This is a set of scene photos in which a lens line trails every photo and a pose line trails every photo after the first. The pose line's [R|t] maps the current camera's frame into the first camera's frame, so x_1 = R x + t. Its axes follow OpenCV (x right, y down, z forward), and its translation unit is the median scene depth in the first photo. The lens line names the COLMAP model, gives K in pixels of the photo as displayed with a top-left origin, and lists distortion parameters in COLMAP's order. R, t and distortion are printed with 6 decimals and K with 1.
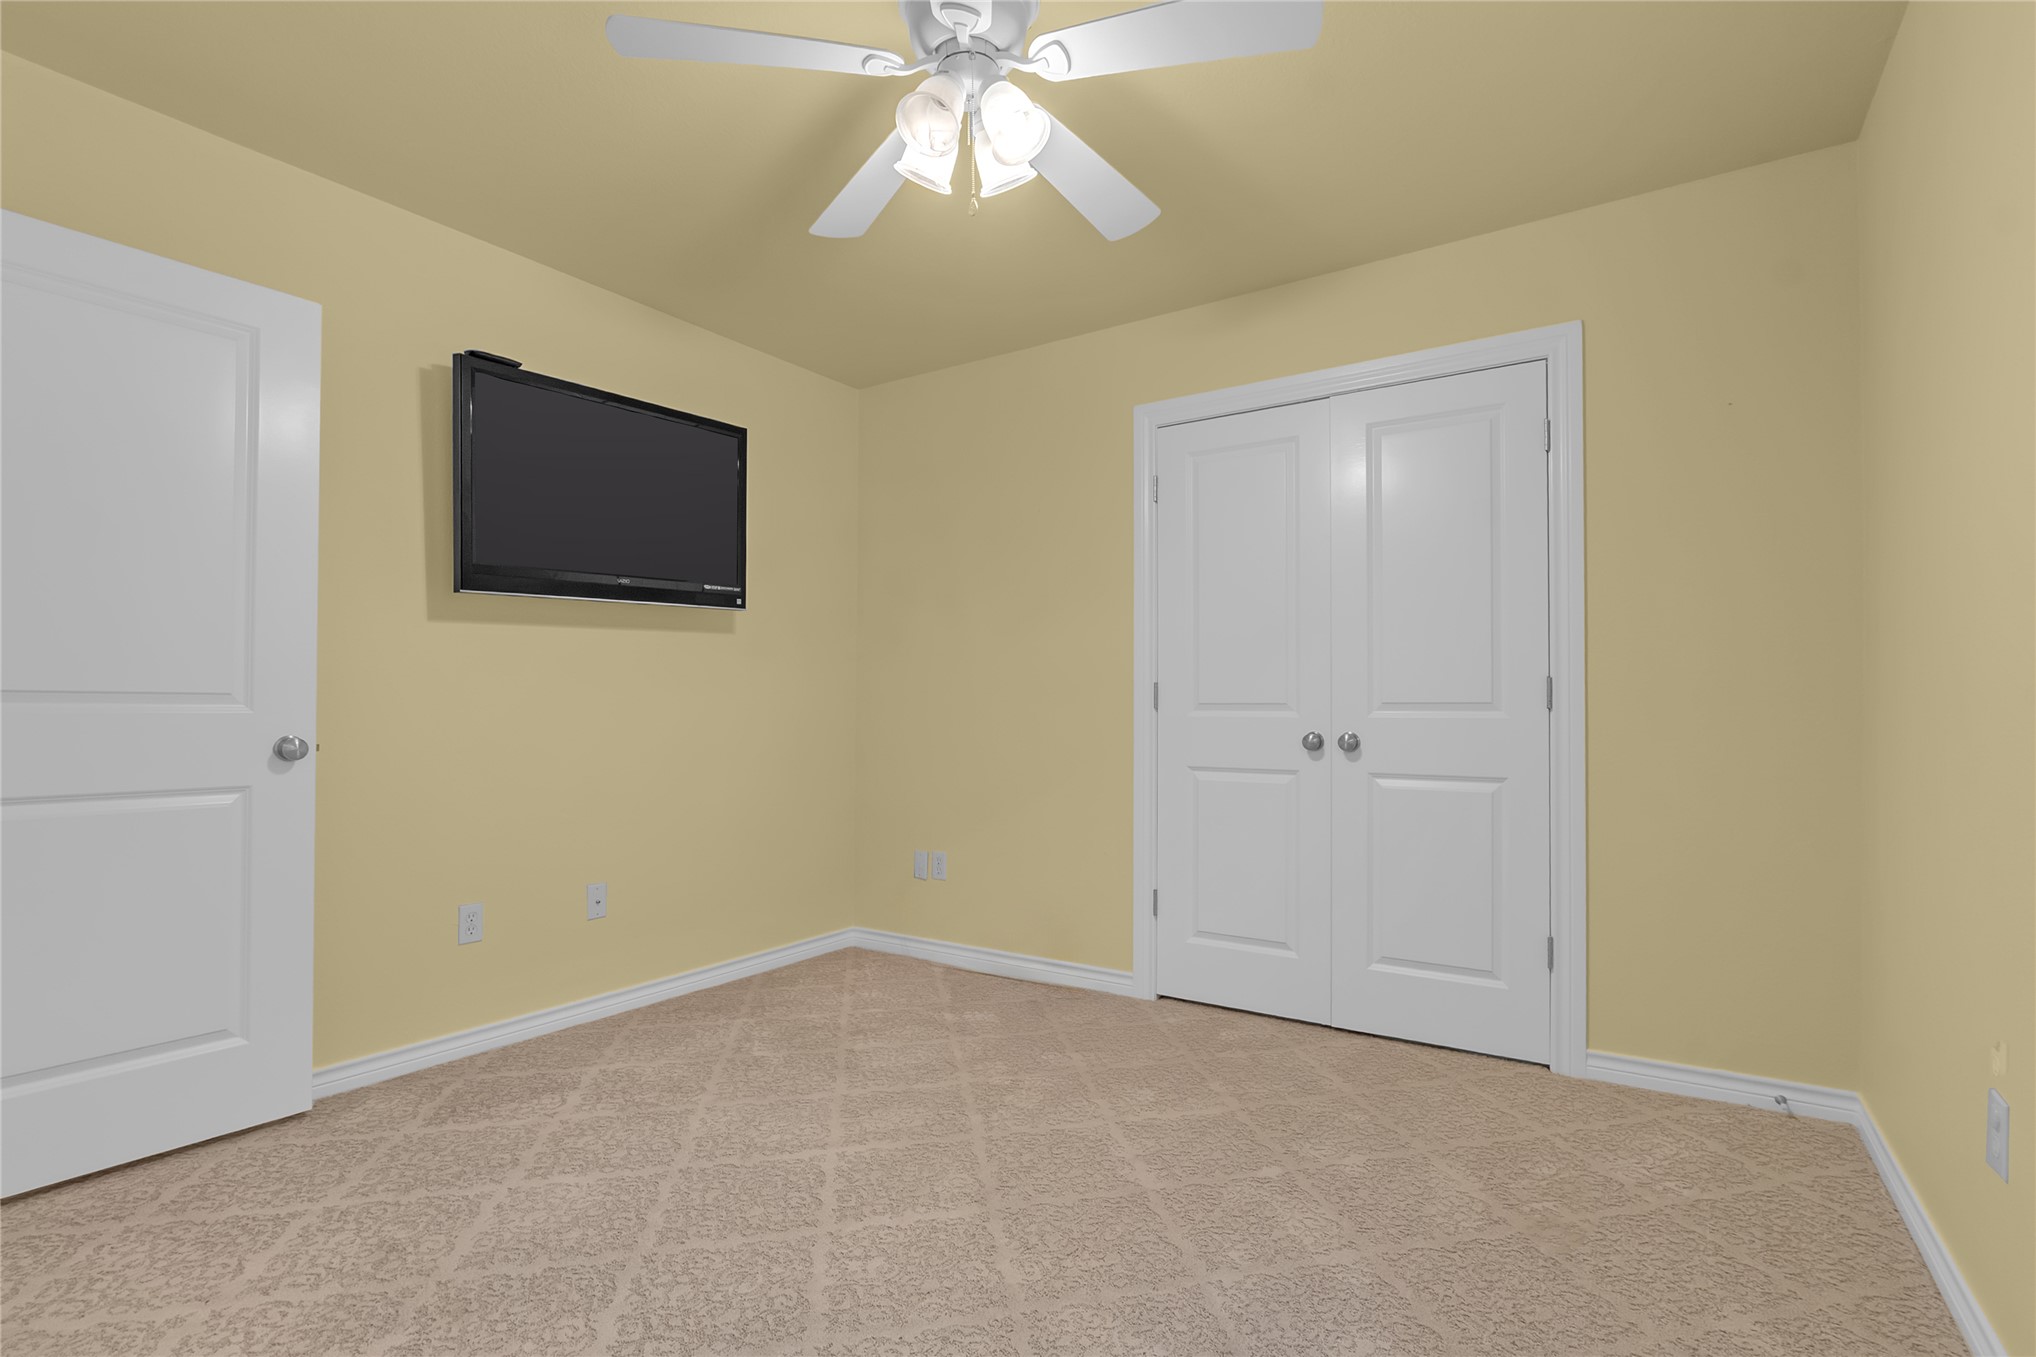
lens RADIAL K [[978.0, 0, 986.3], [0, 978.0, 694.9], [0, 0, 1]] dist [-0.005997, -0.000689]
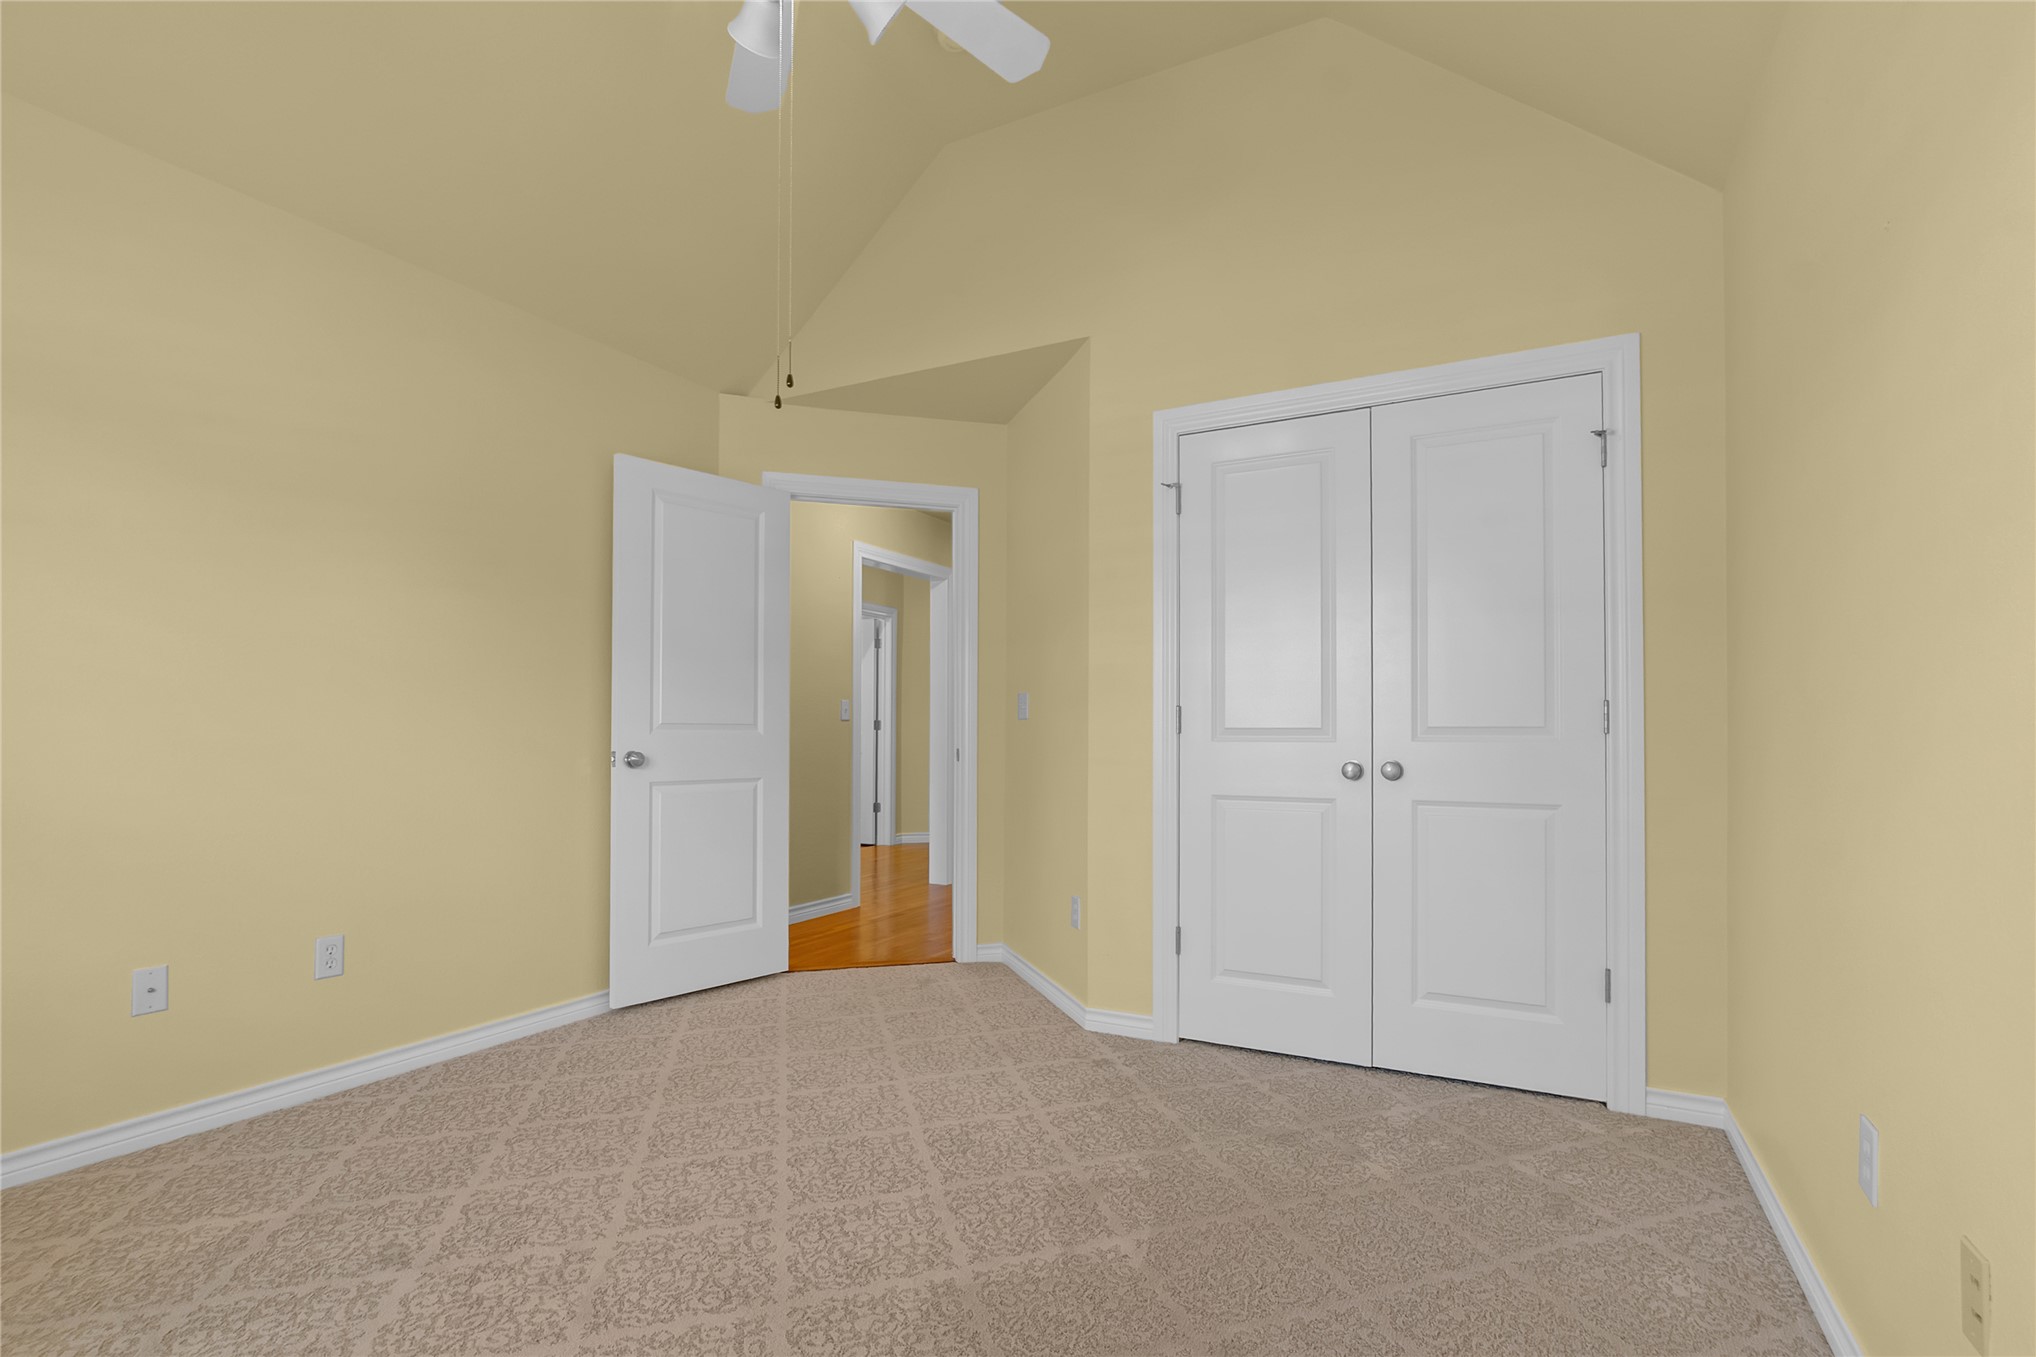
lens RADIAL K [[986.4, 0, 1015.6], [0, 986.4, 716.9], [0, 0, 1]] dist [0.012422, -0.000049]
pose [[0.991407, 0.001765, 0.130803, -0.127653], [-0.001561, 0.999997, -0.001663, 0.000014], [-0.130805, 0.001444, 0.991407, 0.096243]]
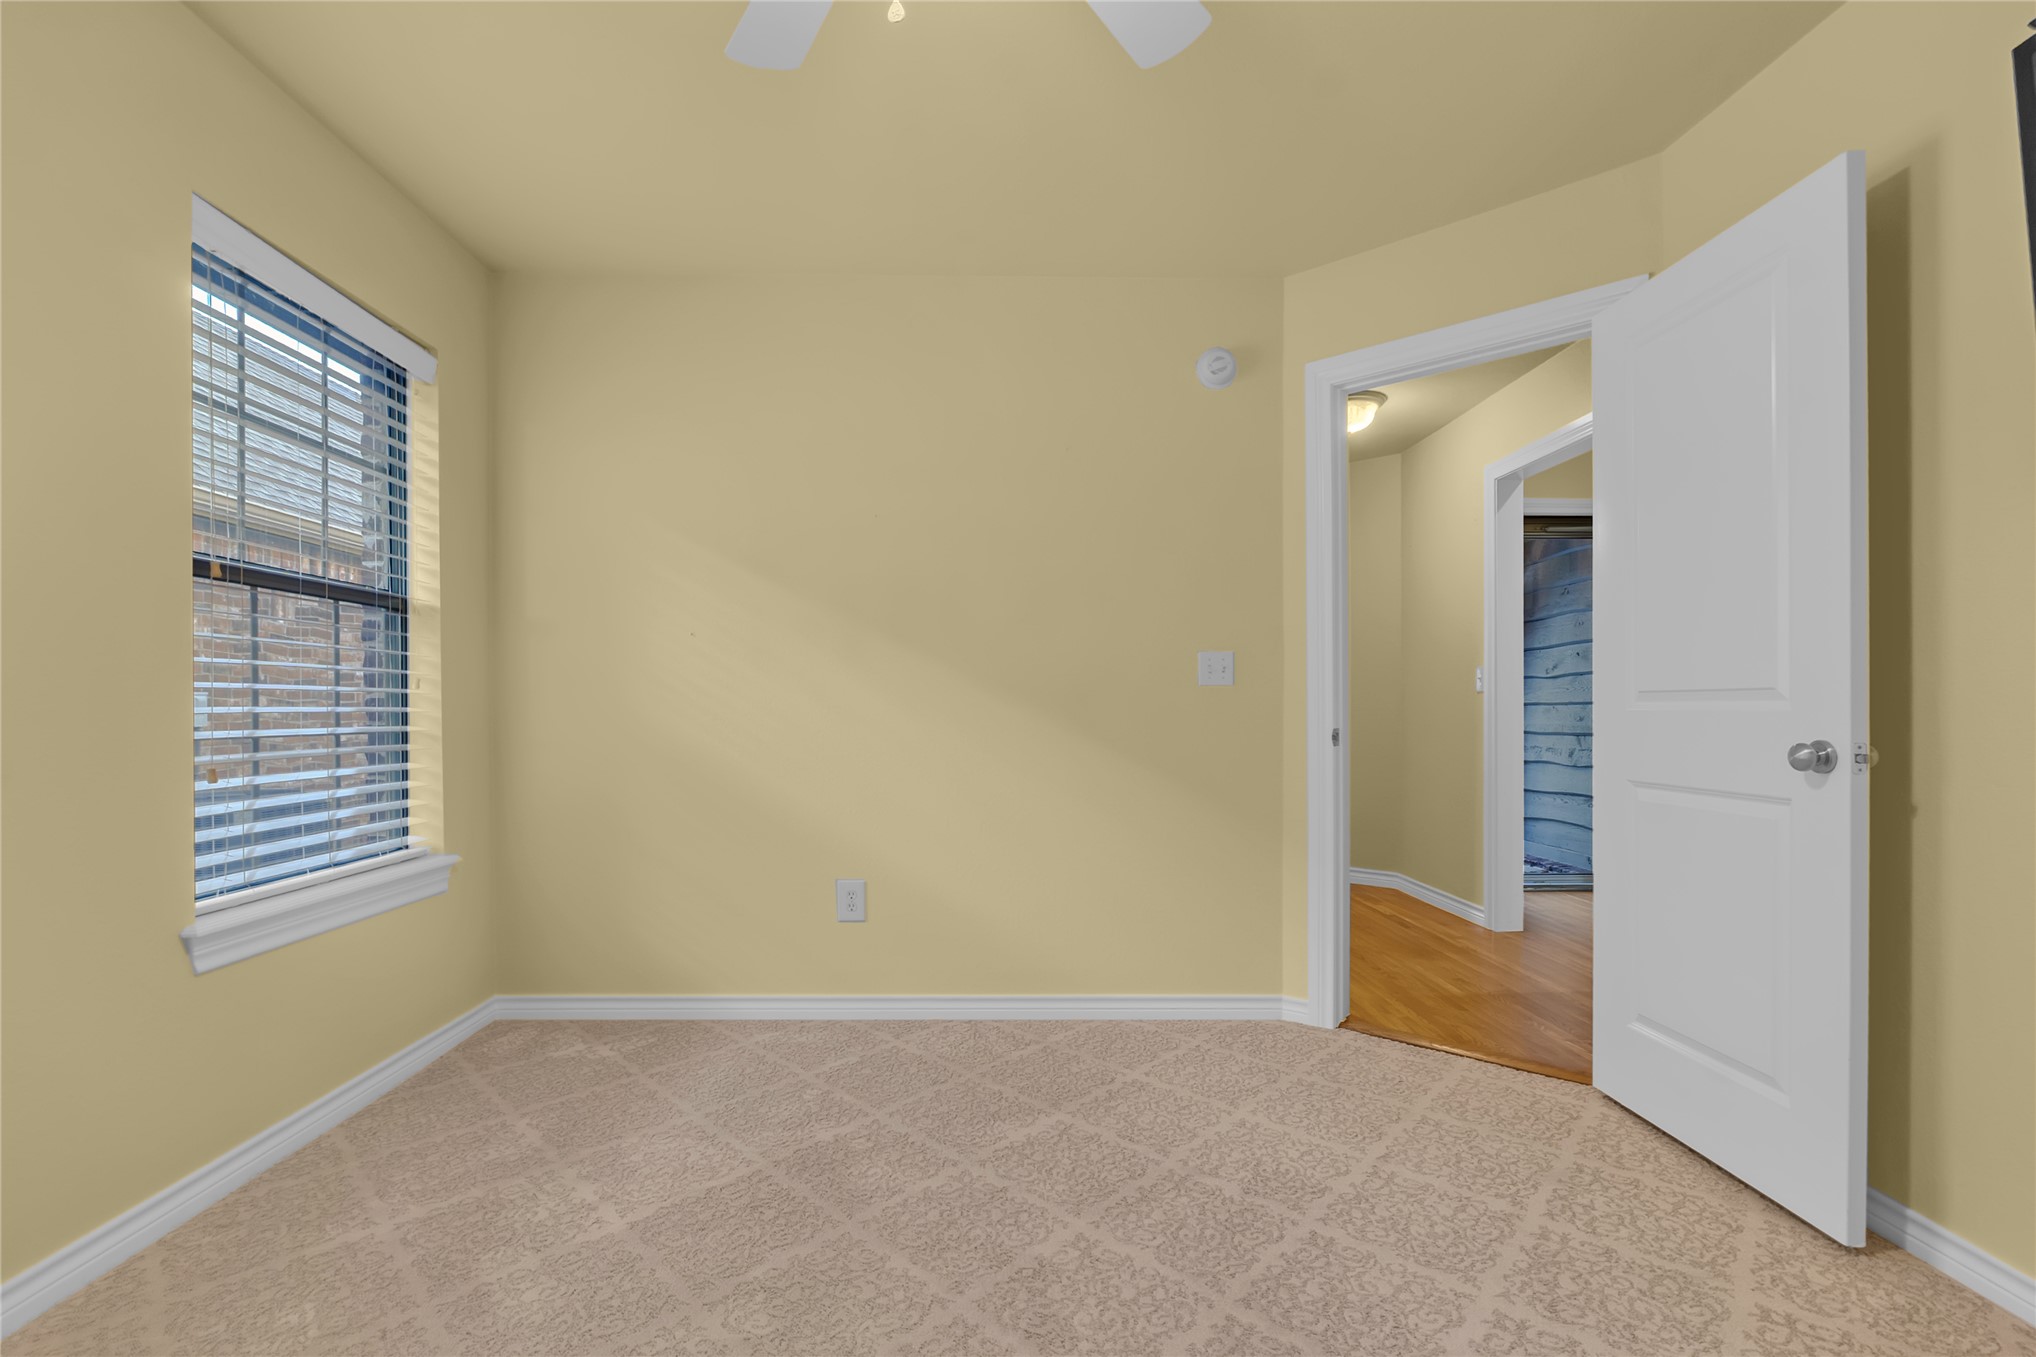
lens RADIAL K [[922.7, 0, 985.5], [0, 922.7, 676.9], [0, 0, 1]] dist [-0.009485, 0.000541]
pose [[-0.816920, -0.025373, -0.576192, 0.219014], [0.005176, 0.998669, -0.051314, 0.020886], [0.576727, -0.044902, -0.815702, 1.040431]]
